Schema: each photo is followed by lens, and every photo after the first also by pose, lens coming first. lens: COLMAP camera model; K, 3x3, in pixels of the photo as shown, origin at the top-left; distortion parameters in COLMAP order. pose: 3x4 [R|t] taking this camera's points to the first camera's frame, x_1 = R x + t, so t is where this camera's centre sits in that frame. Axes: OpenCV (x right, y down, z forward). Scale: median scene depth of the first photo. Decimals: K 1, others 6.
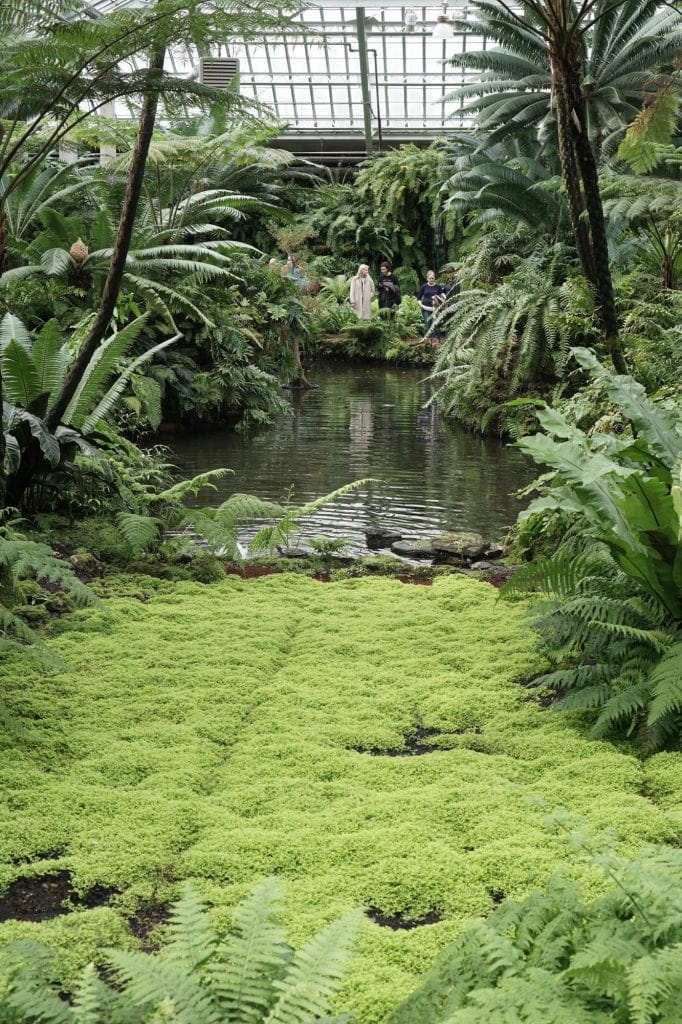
lens RADIAL K [[1510.6, 0, 341.0], [0, 1510.6, 512.0], [0, 0, 1]] dist [0.007606, -0.042068]
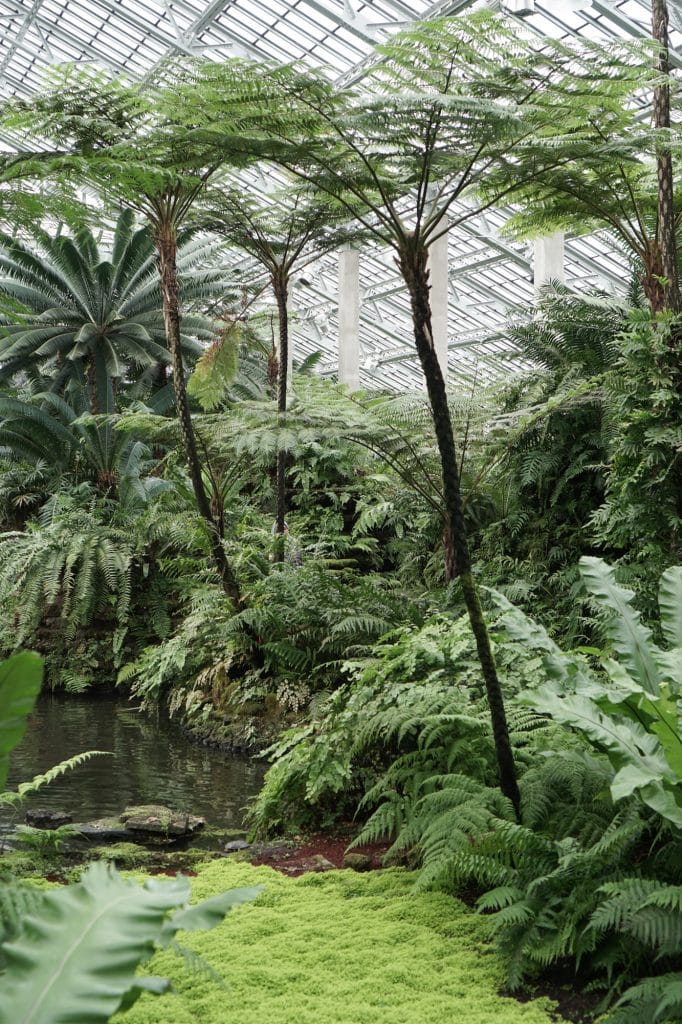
lens RADIAL K [[1510.6, 0, 341.0], [0, 1510.6, 512.0], [0, 0, 1]] dist [0.007606, -0.042068]
pose [[0.912656, -0.009326, 0.408623, -0.110122], [0.074411, 0.986824, -0.143674, -0.012846], [-0.401899, 0.161531, 0.901324, 0.097413]]
